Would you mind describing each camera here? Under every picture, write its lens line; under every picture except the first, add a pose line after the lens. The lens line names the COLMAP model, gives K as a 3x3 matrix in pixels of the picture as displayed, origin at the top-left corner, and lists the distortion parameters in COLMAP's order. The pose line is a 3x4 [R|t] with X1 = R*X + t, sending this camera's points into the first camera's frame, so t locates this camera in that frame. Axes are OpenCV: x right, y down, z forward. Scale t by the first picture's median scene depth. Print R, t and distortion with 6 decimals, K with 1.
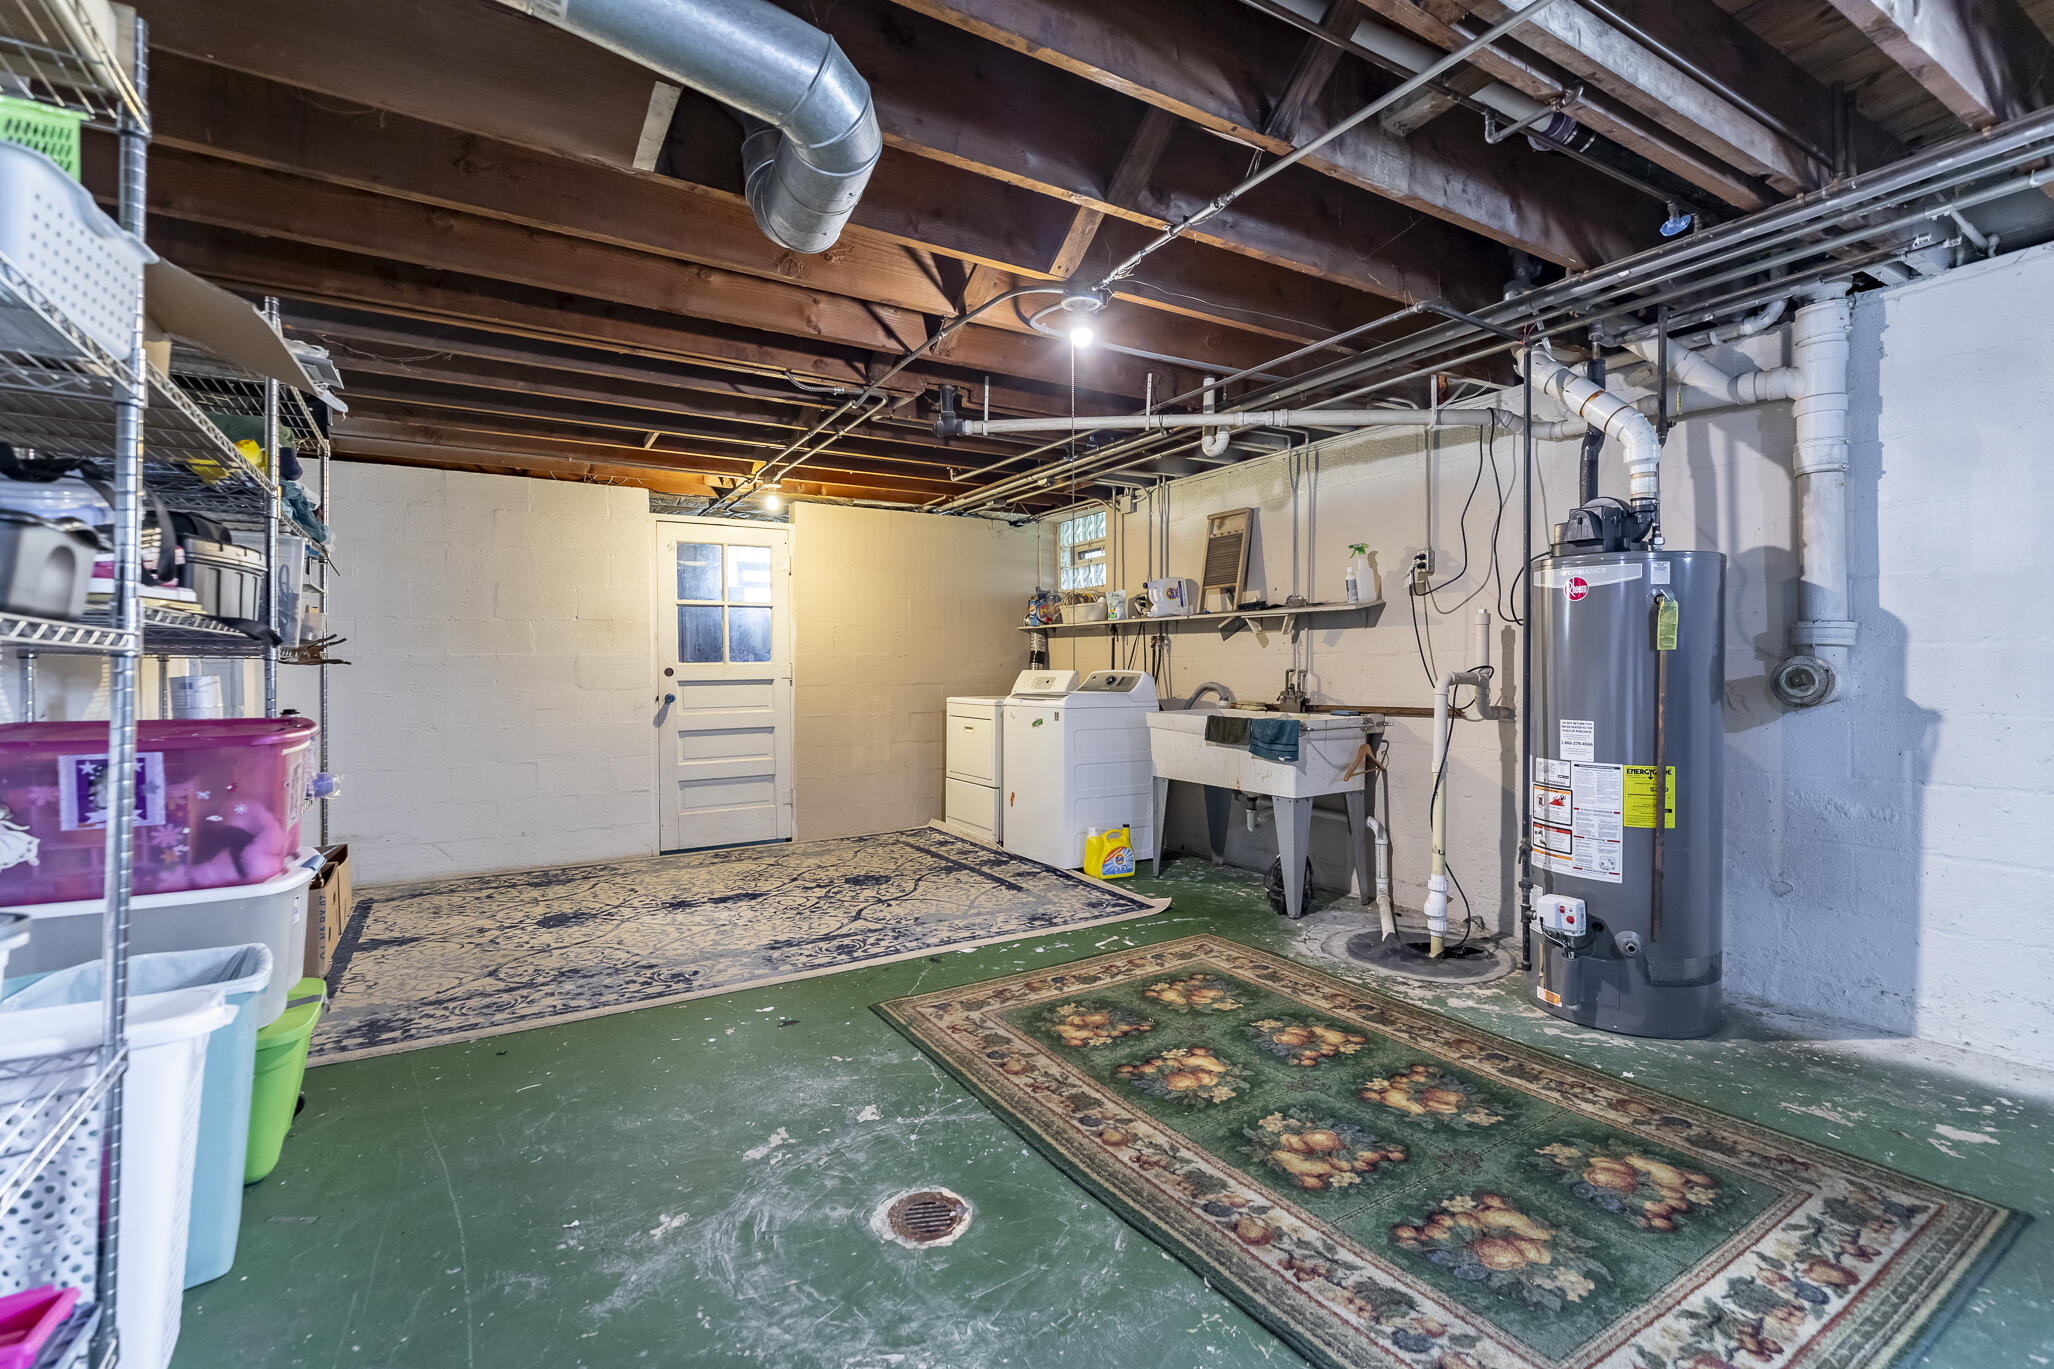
lens RADIAL K [[918.8, 0, 1032.8], [0, 918.8, 669.9], [0, 0, 1]] dist [0.006613, -0.000664]
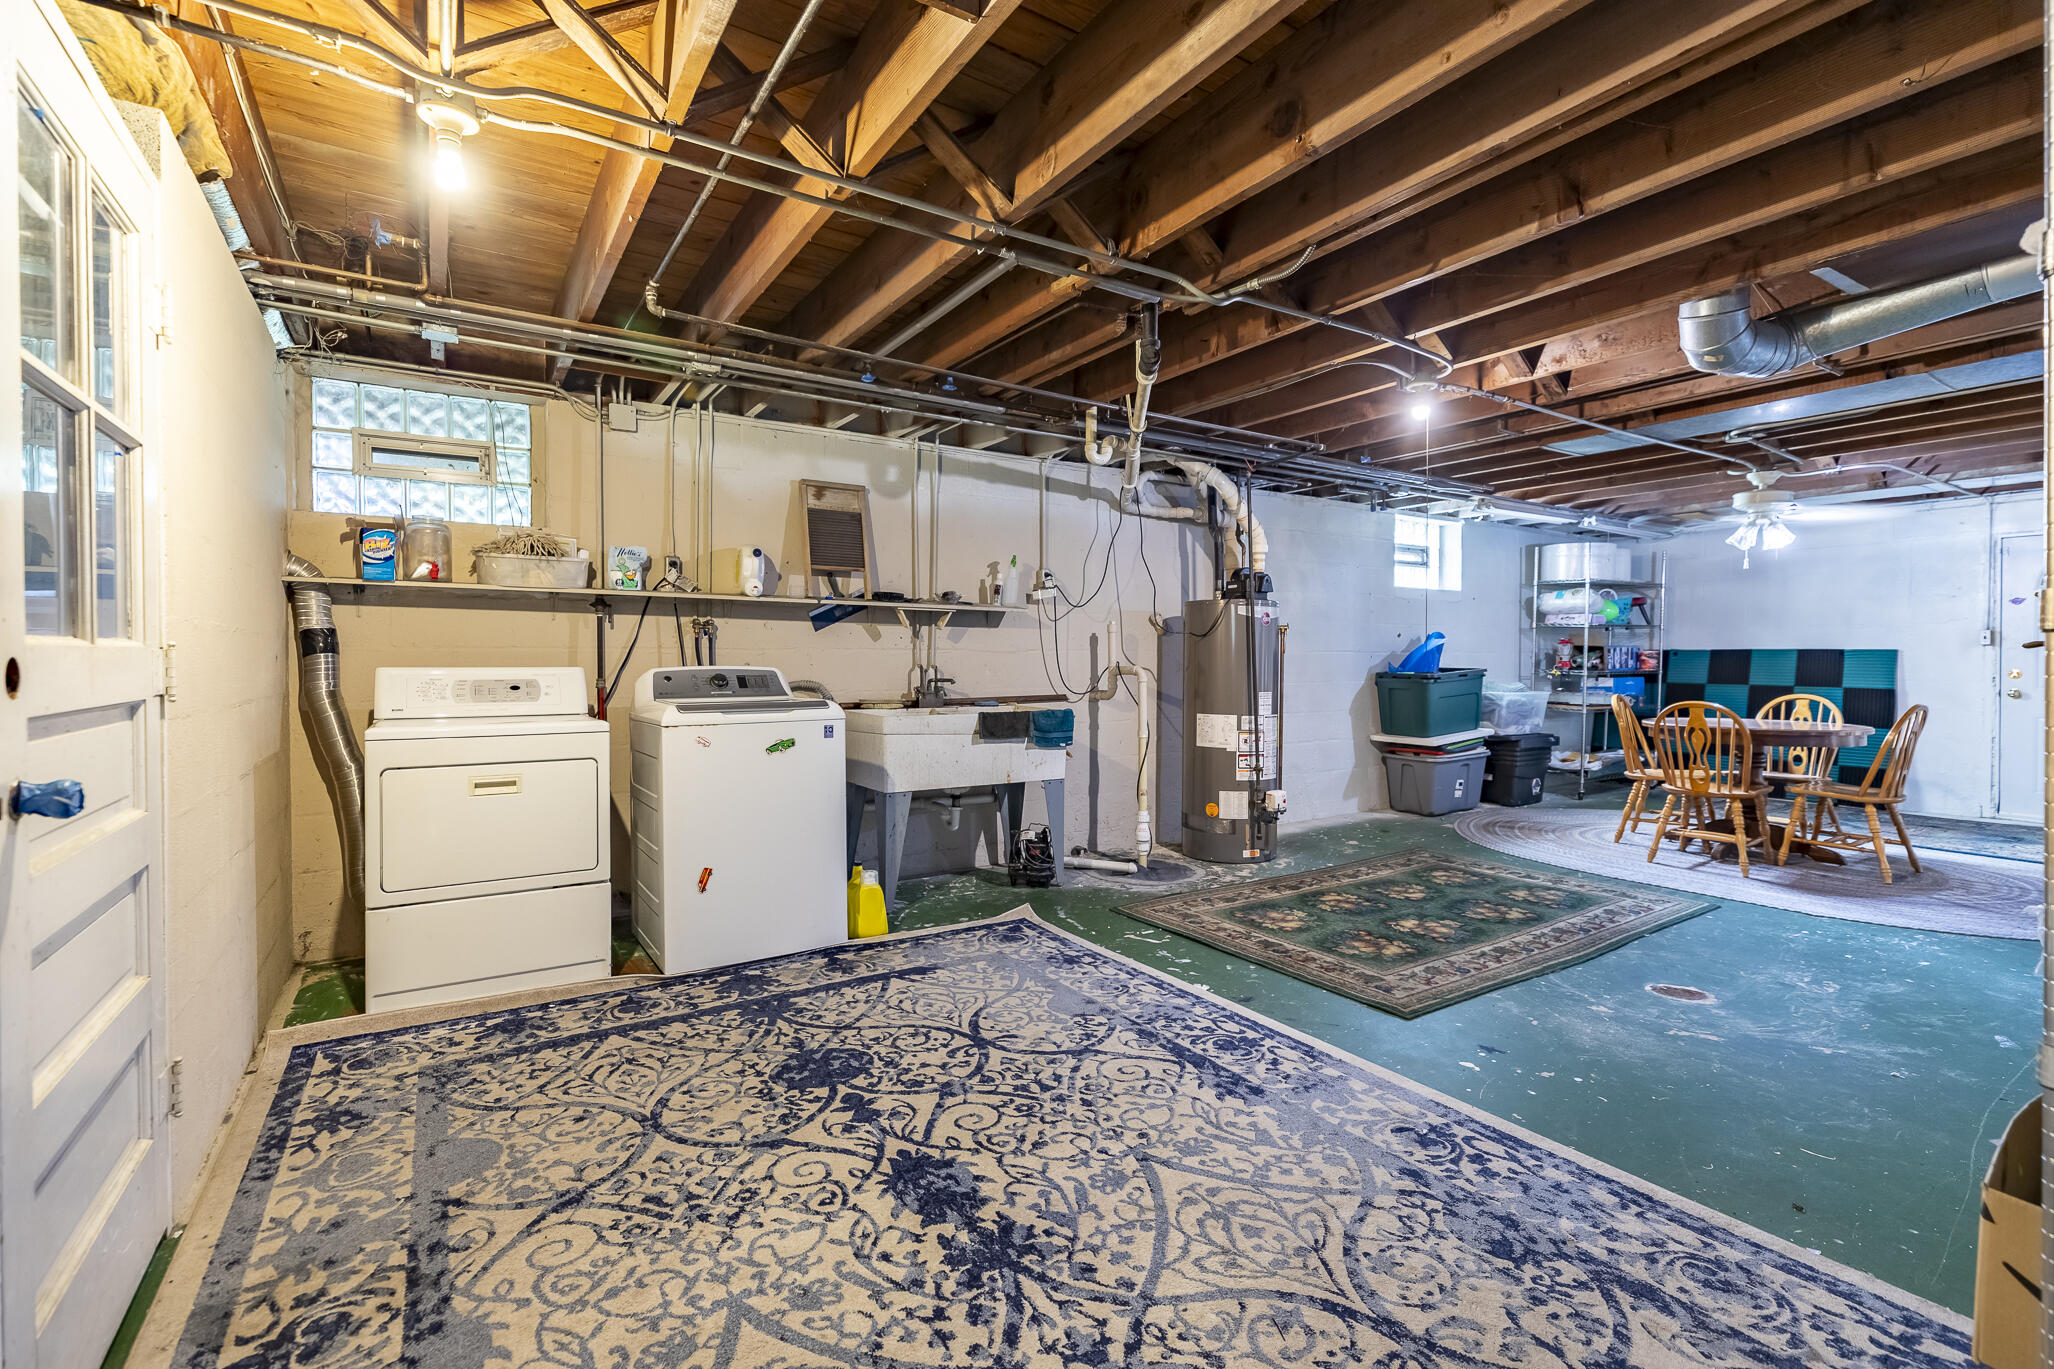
lens RADIAL K [[918.8, 0, 1030.9], [0, 918.8, 670.7], [0, 0, 1]] dist [0.006613, -0.000664]
pose [[-0.025850, -0.006069, 0.999647, -1.123254], [0.003145, 0.999976, 0.006152, 0.000324], [-0.999661, 0.003303, -0.025830, 1.423971]]
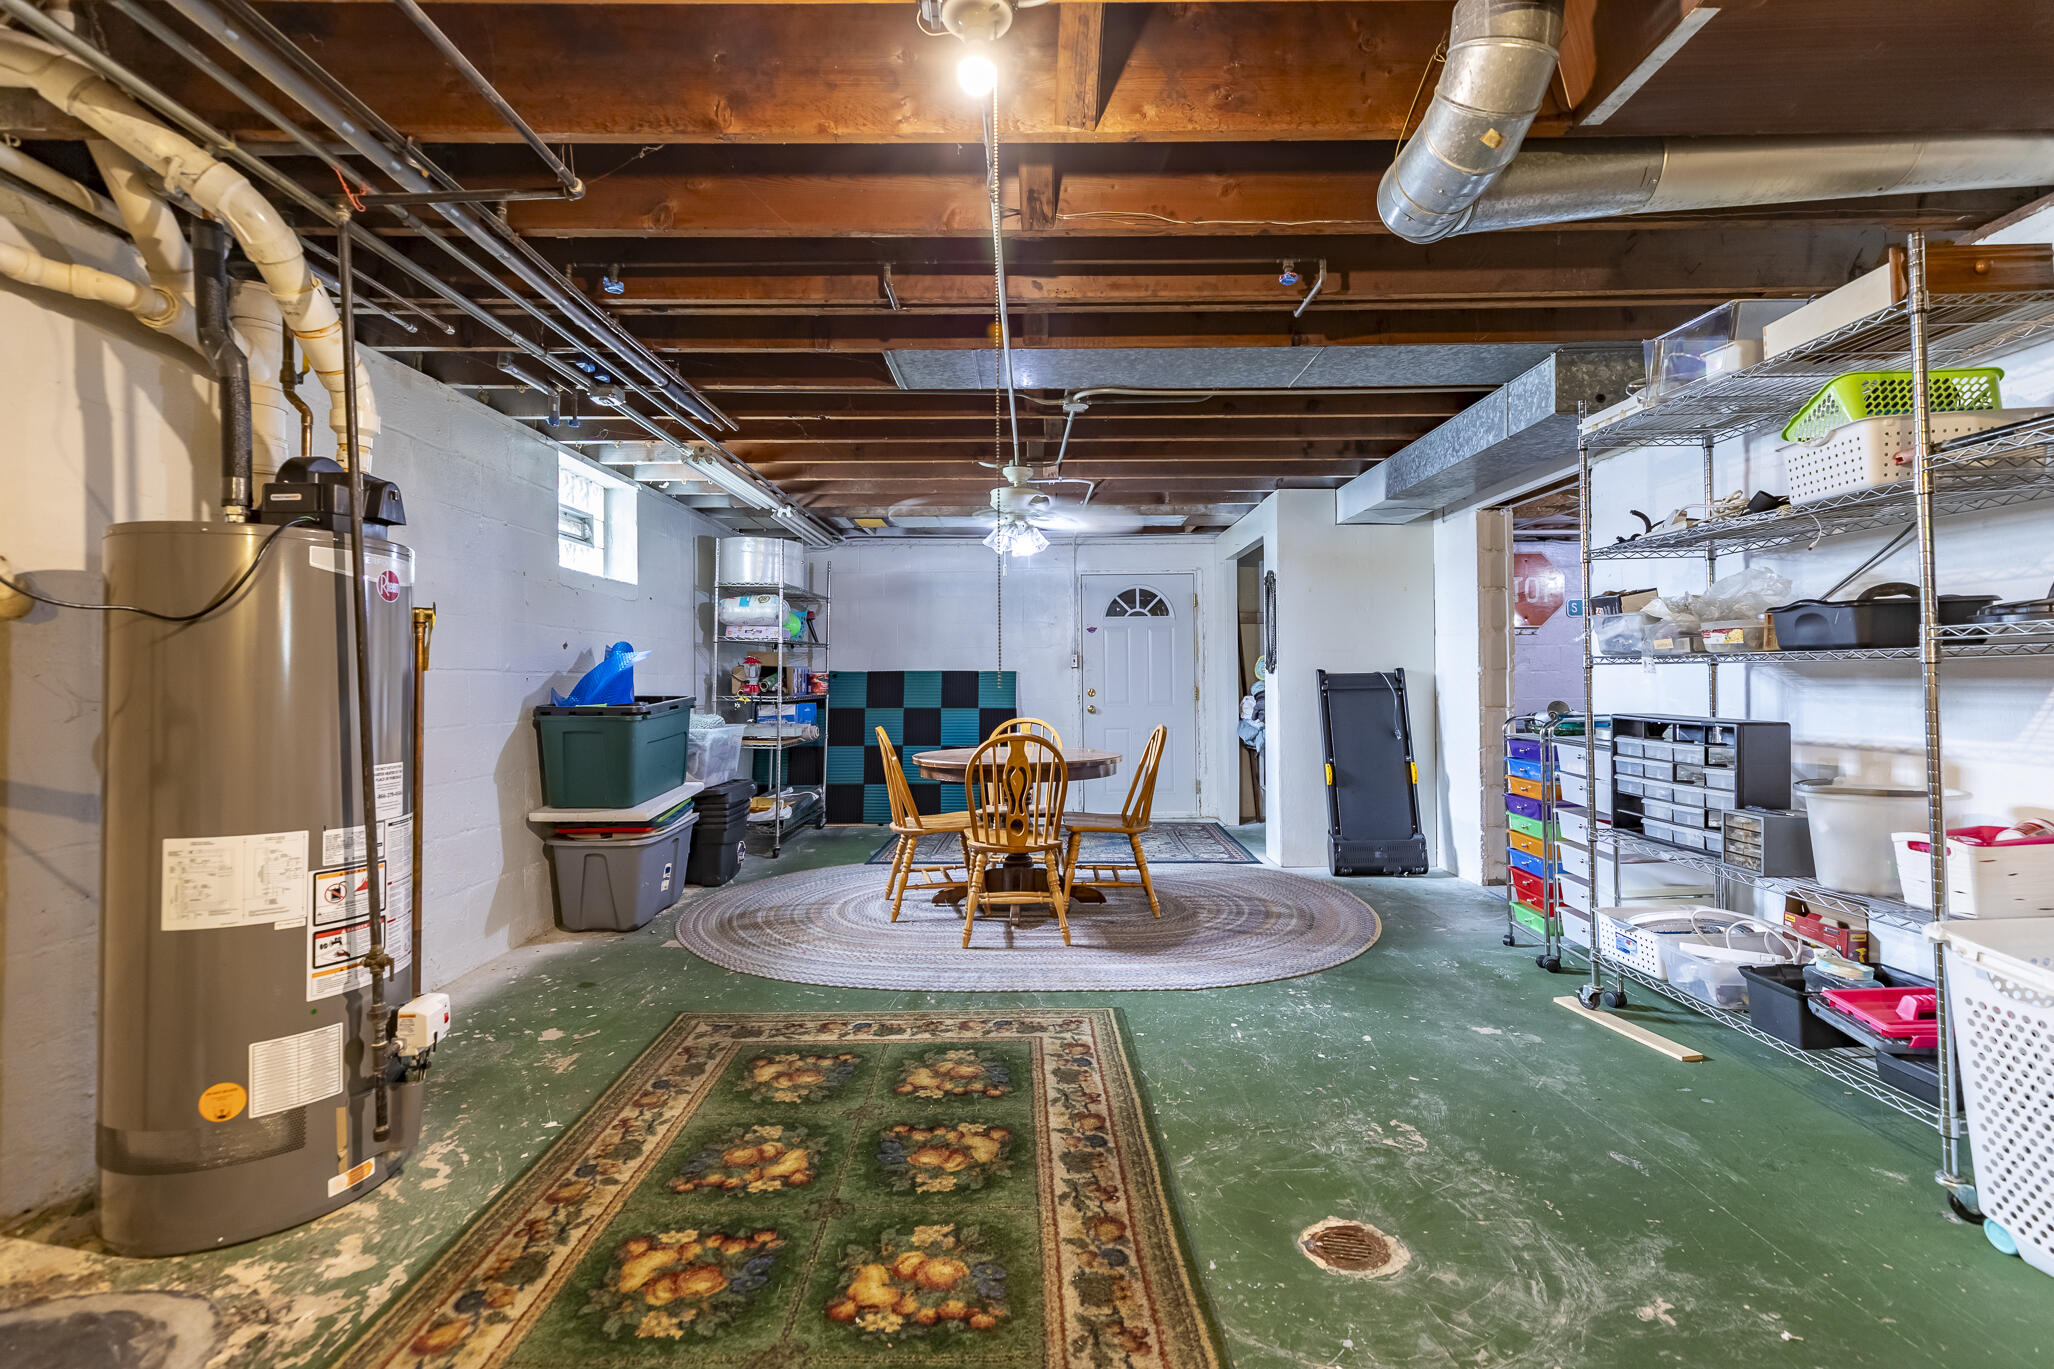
lens RADIAL K [[918.8, 0, 1031.5], [0, 918.8, 671.4], [0, 0, 1]] dist [0.006613, -0.000664]
pose [[-0.851676, 0.019650, 0.523700, -0.226227], [0.016207, 0.999806, -0.011157, -0.002935], [-0.523817, -0.001015, -0.851830, 1.289491]]
